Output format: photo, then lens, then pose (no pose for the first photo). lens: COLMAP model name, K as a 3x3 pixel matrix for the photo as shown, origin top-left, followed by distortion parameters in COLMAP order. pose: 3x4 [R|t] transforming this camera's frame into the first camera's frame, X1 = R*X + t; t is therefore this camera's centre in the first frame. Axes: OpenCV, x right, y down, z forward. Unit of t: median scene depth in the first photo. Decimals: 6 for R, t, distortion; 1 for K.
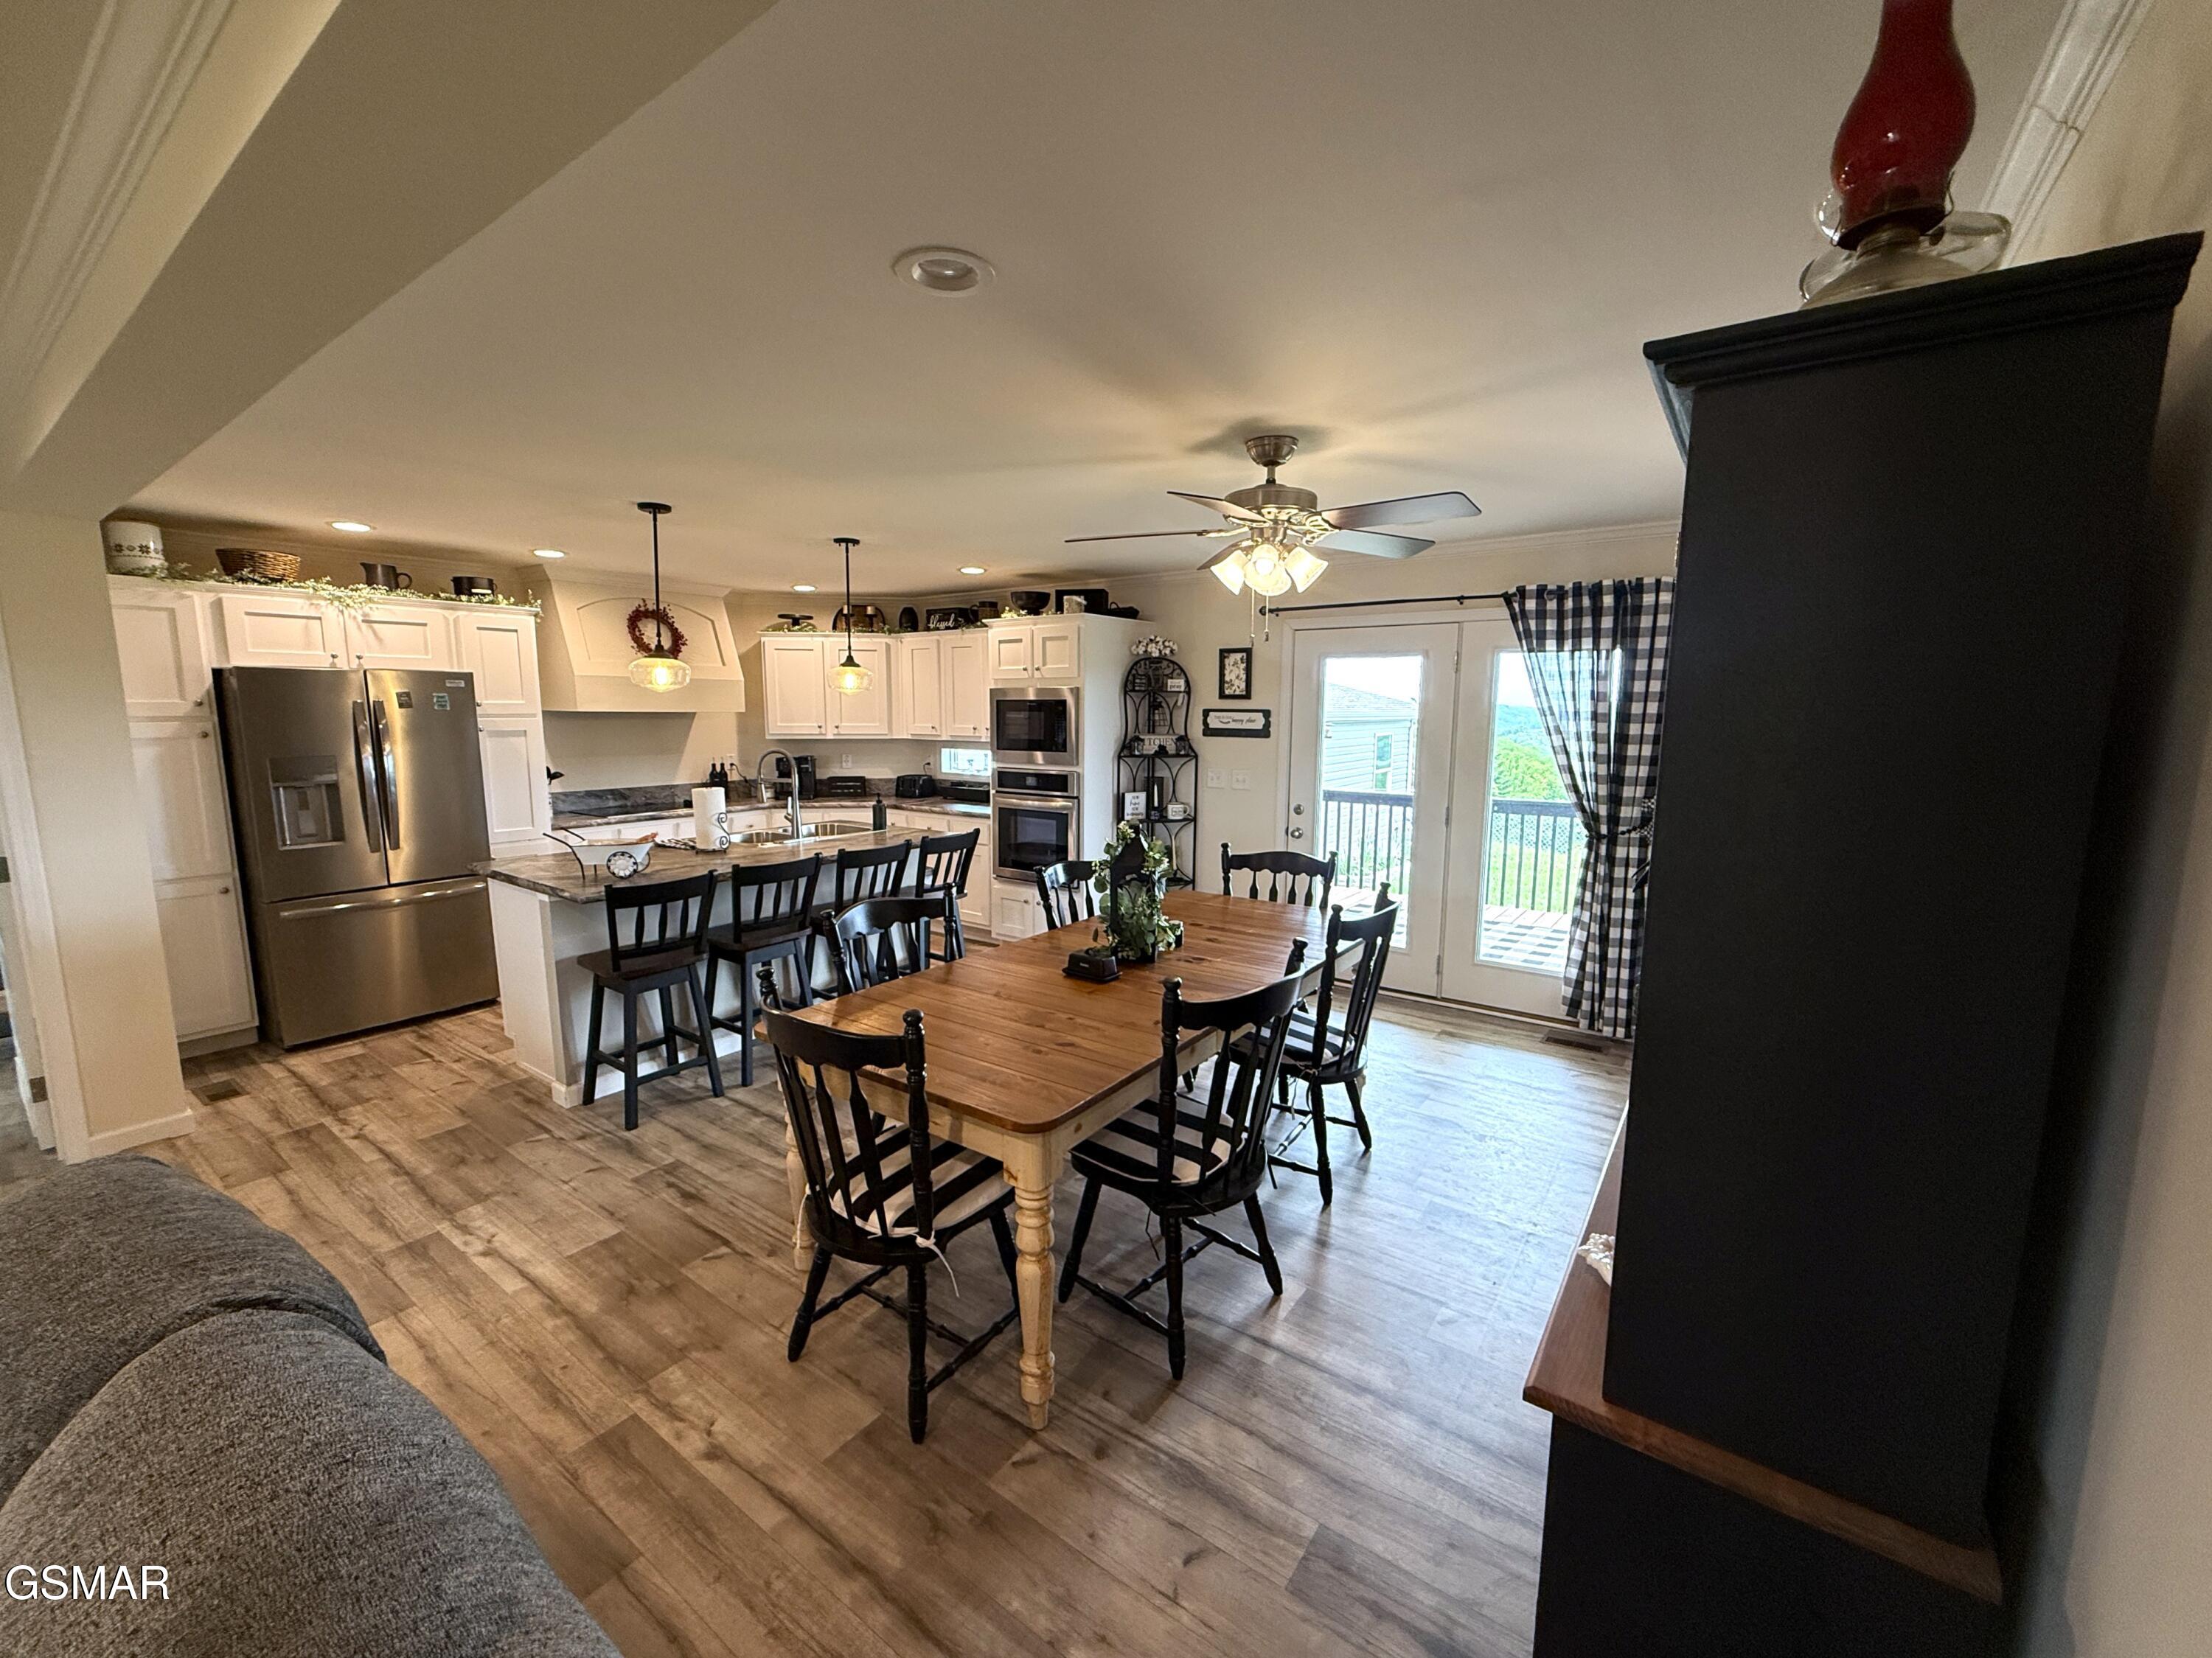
lens RADIAL K [[902.8, 0, 1103.3], [0, 902.8, 836.2], [0, 0, 1]] dist [-0.000714, 0.000084]
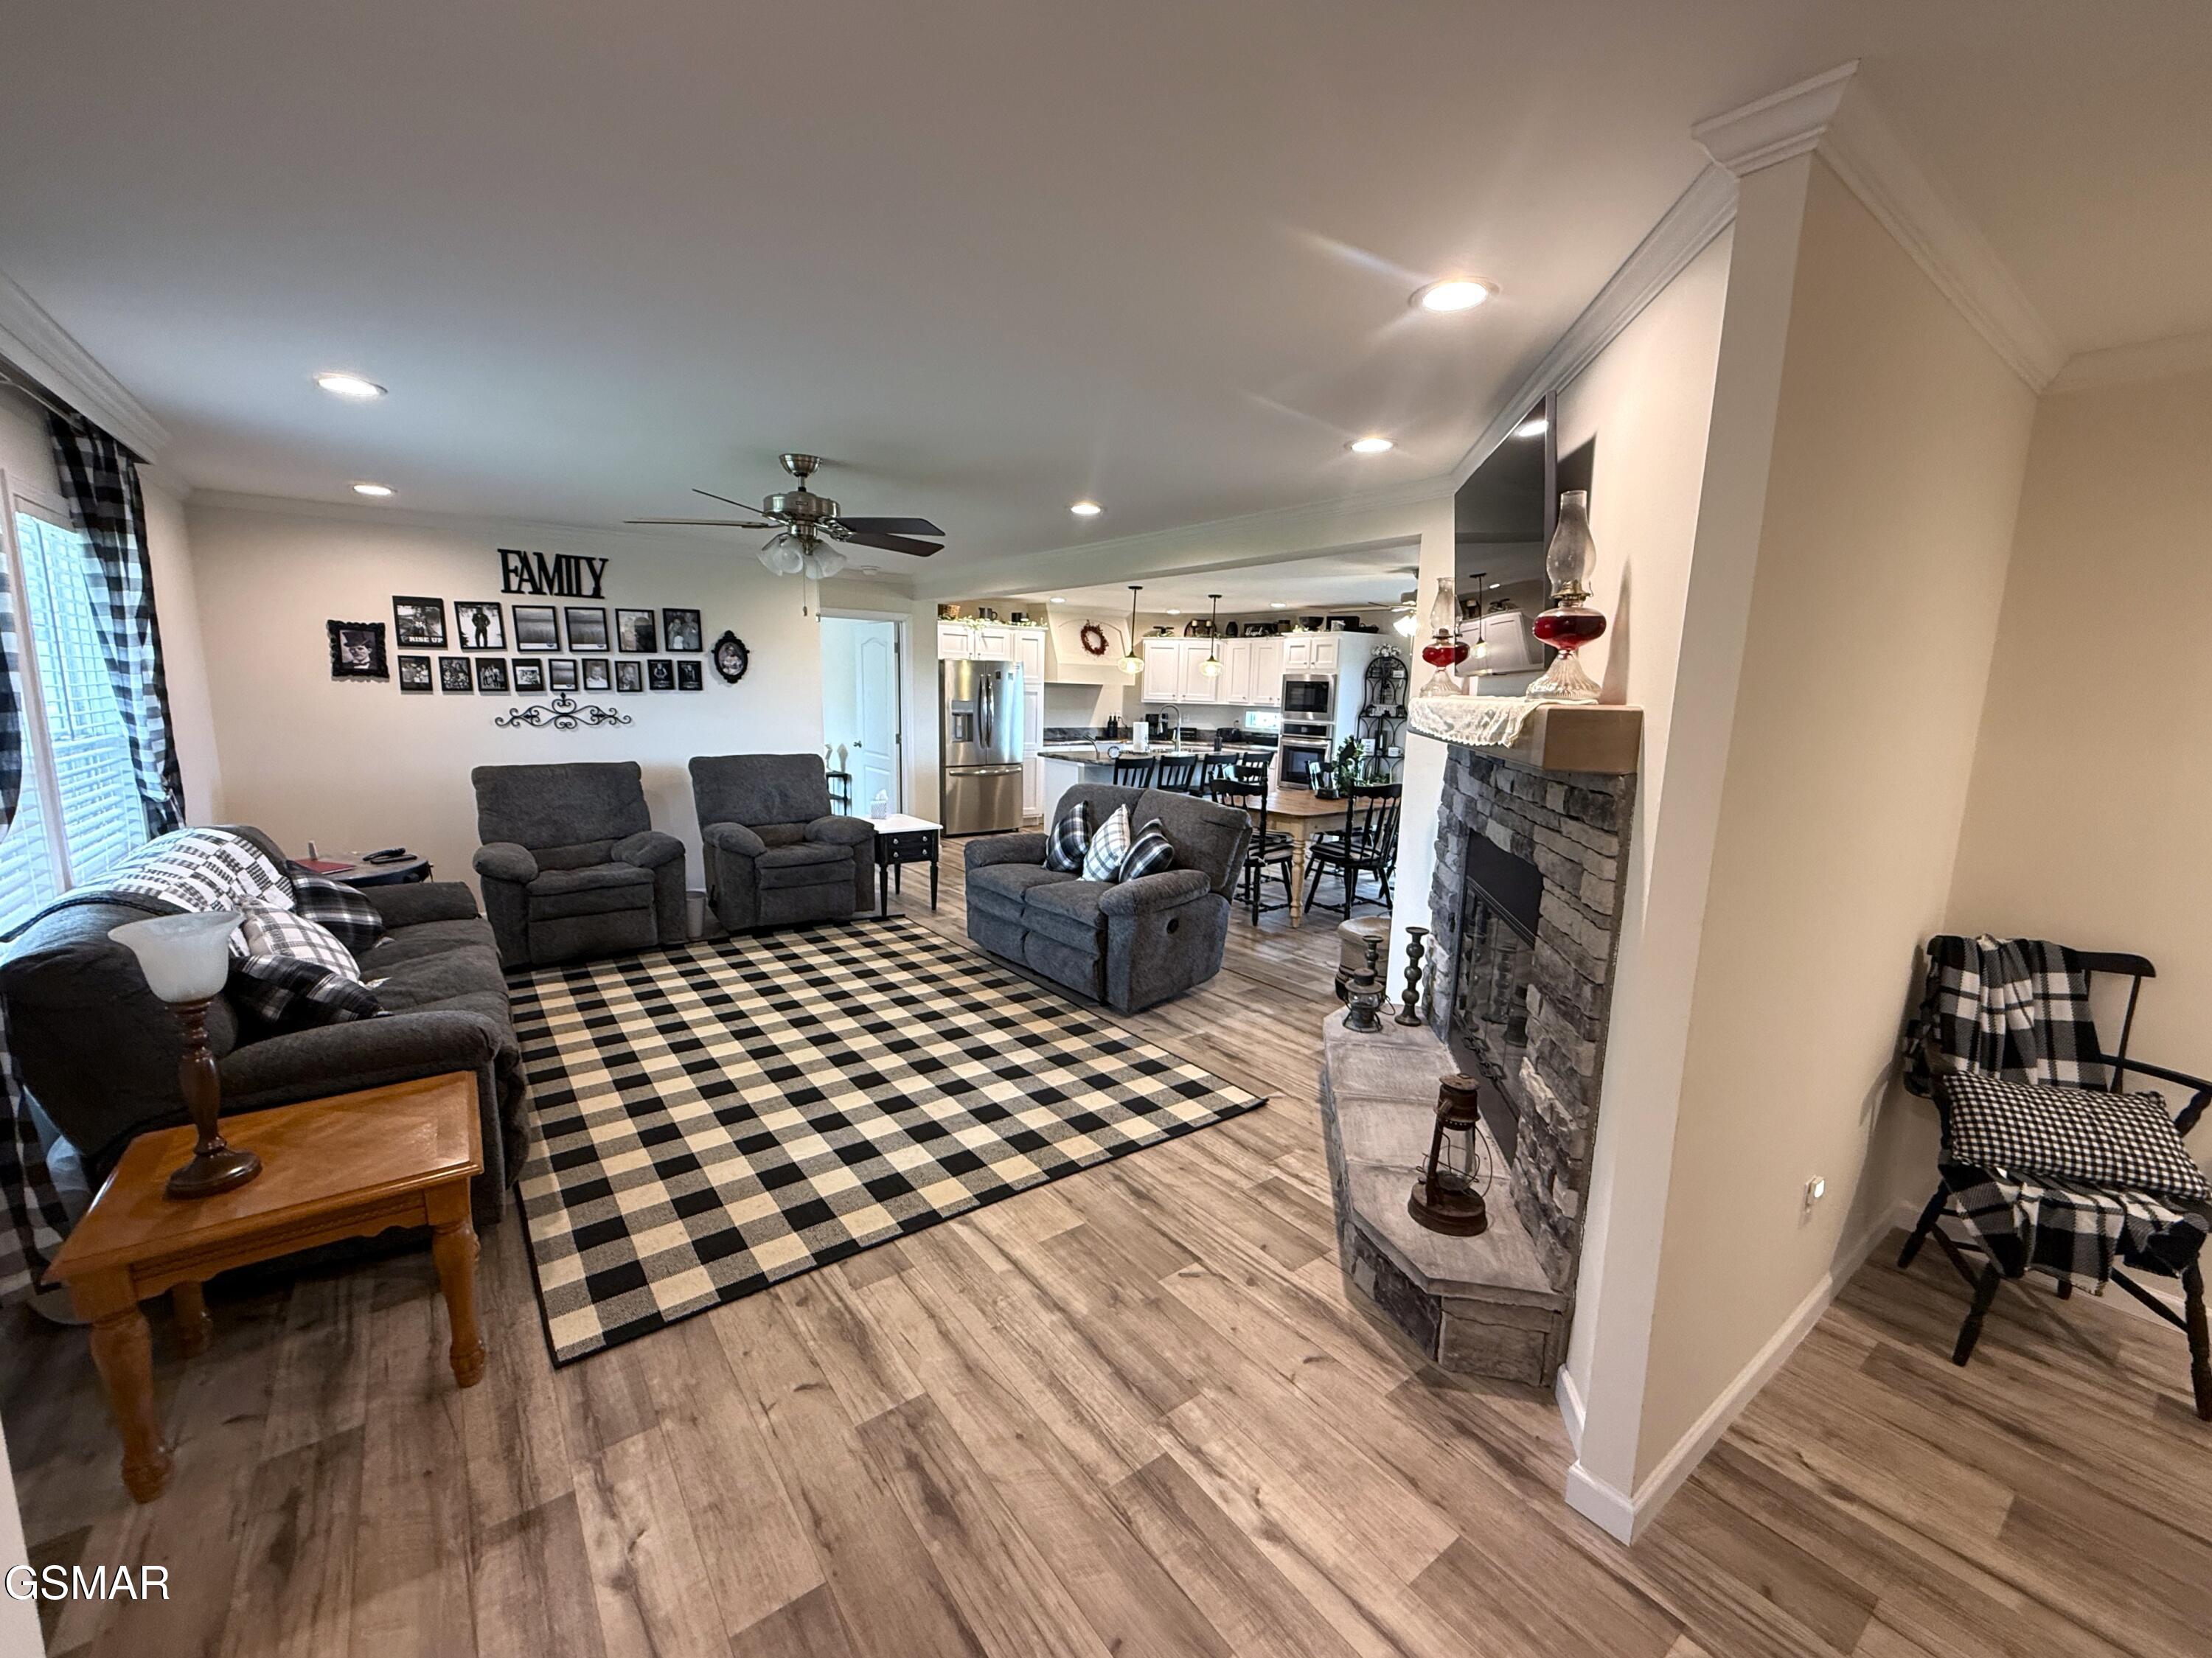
lens RADIAL K [[908.0, 0, 1099.0], [0, 908.0, 834.0], [0, 0, 1]] dist [0.000789, -0.000030]
pose [[0.955409, 0.067903, -0.287373, 0.054488], [-0.063169, 0.997671, 0.025722, 0.114368], [0.288450, -0.006422, 0.957473, -0.738911]]
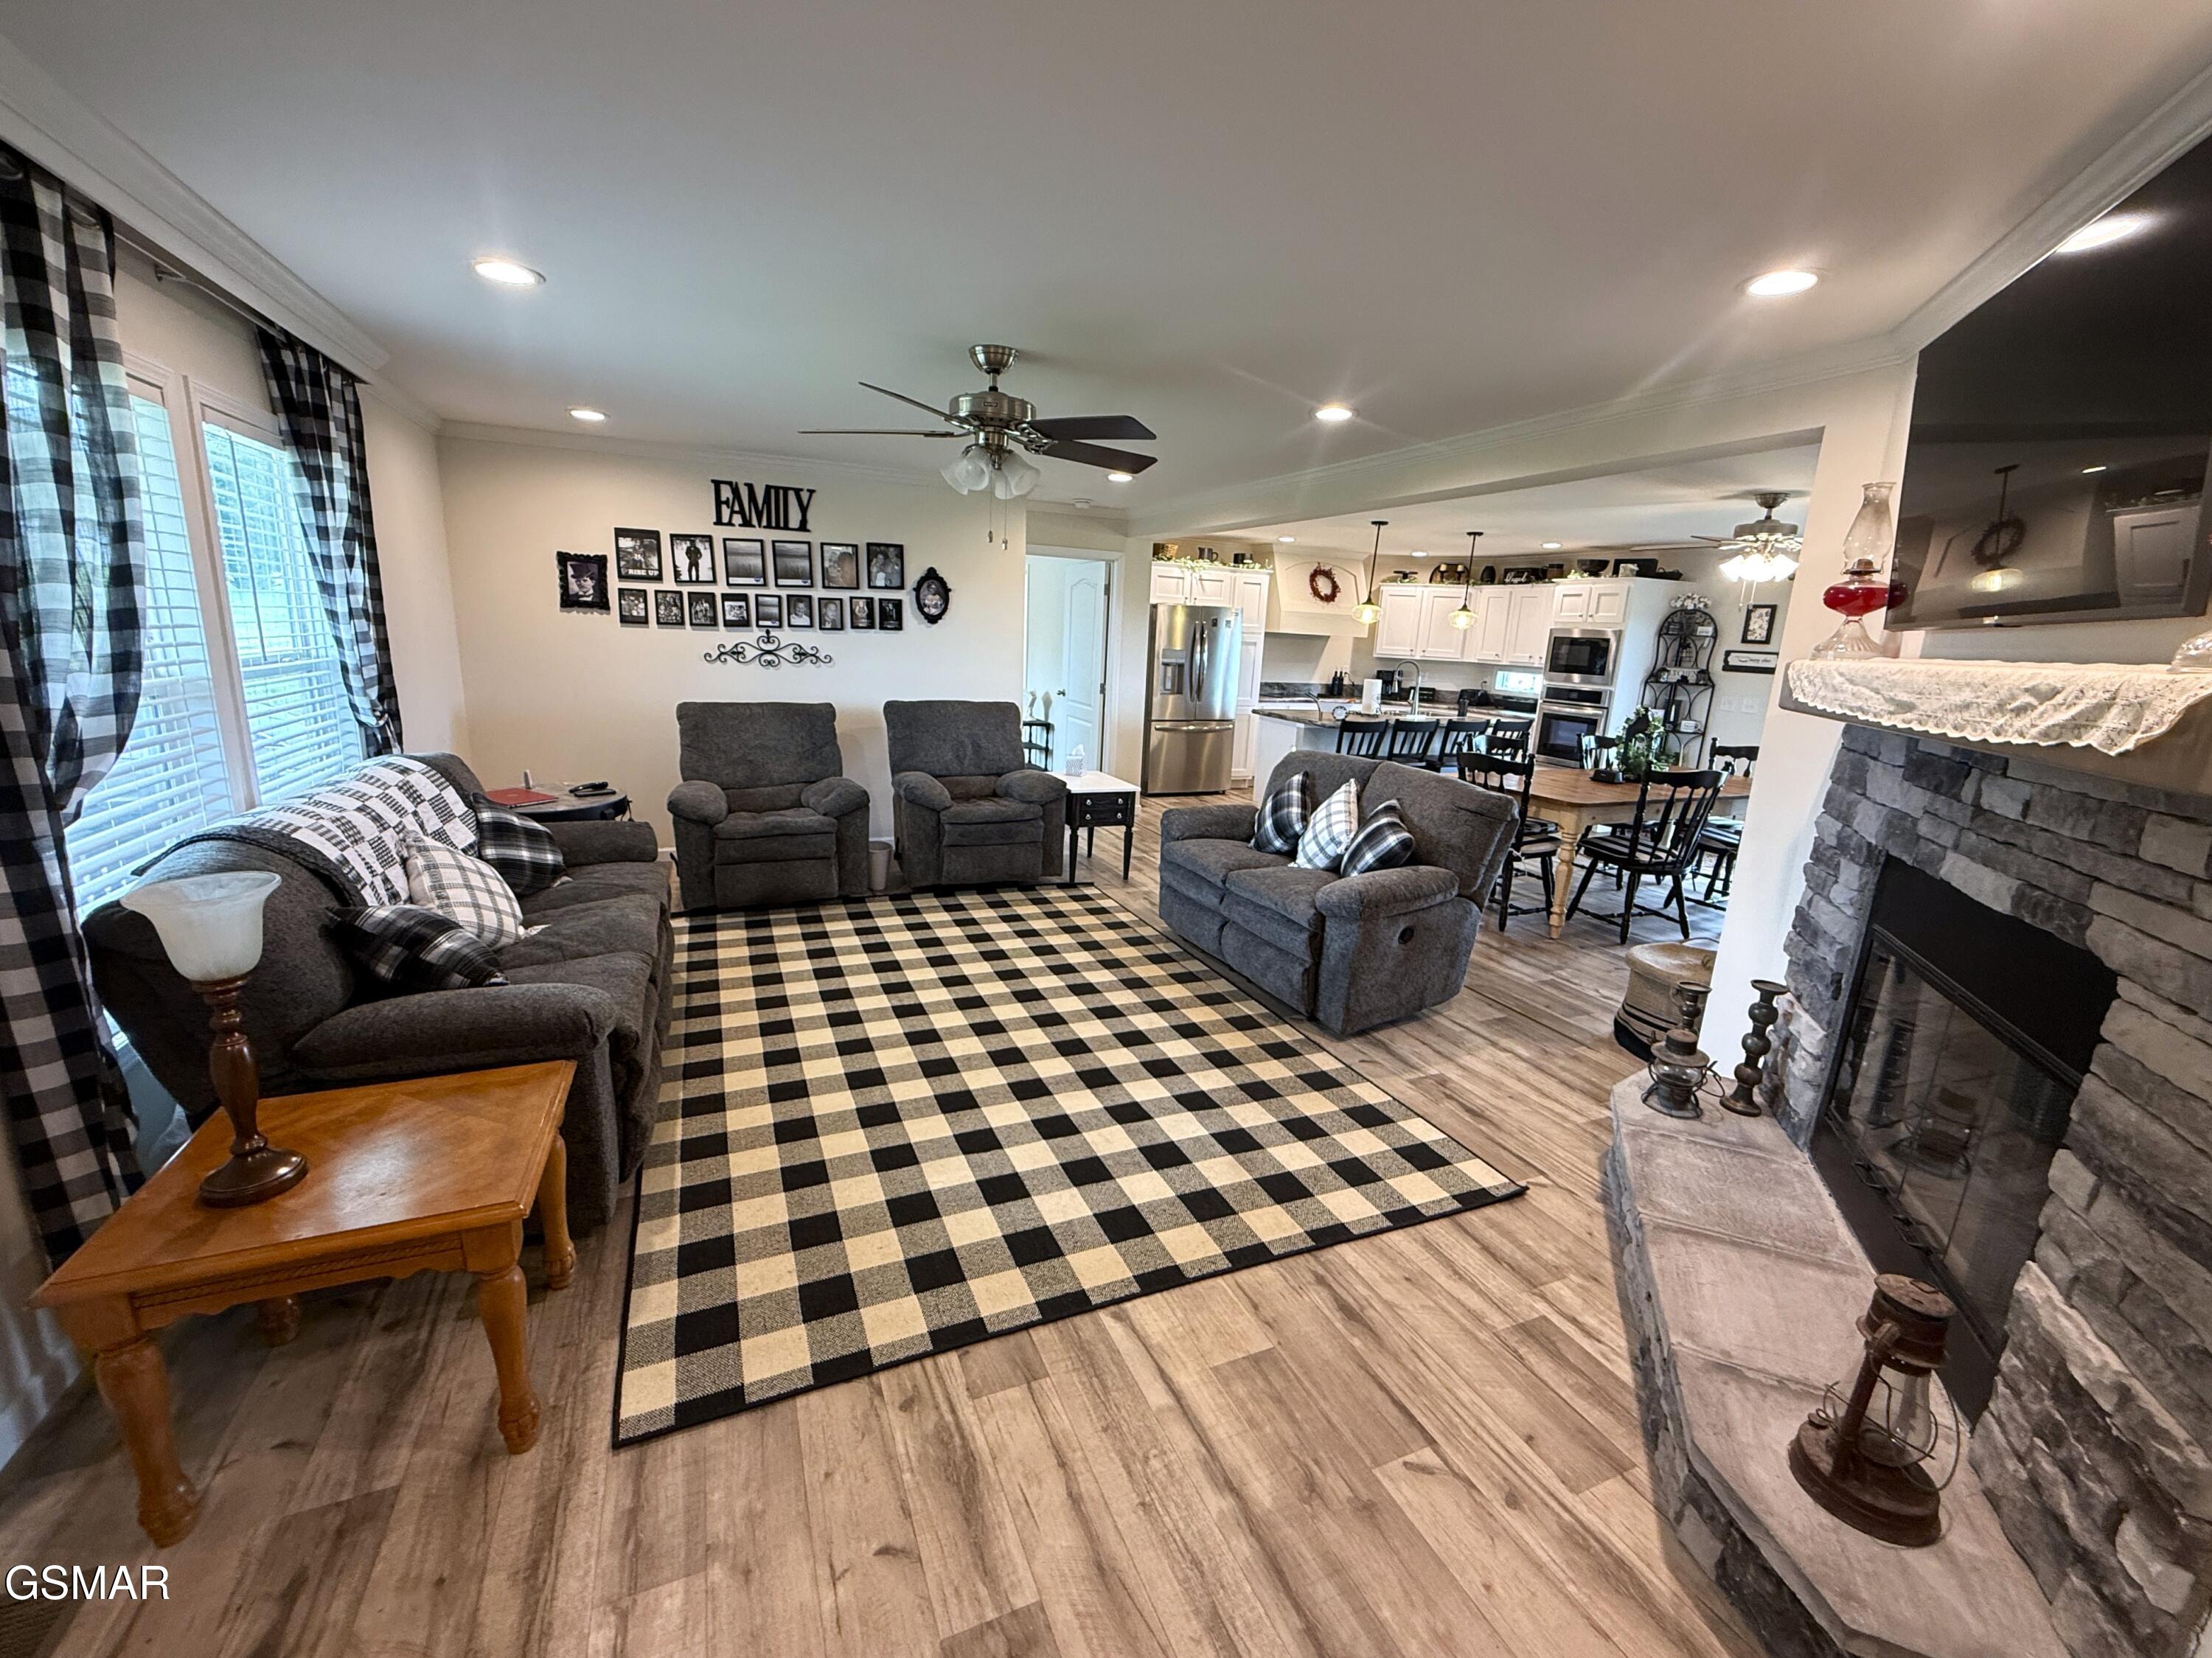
lens RADIAL K [[908.0, 0, 1099.0], [0, 908.0, 834.0], [0, 0, 1]] dist [0.000789, -0.000030]
pose [[0.860366, 0.149890, -0.487137, 0.008911], [-0.116299, 0.988299, 0.098691, 0.101713], [0.496230, -0.028256, 0.867731, -0.626054]]
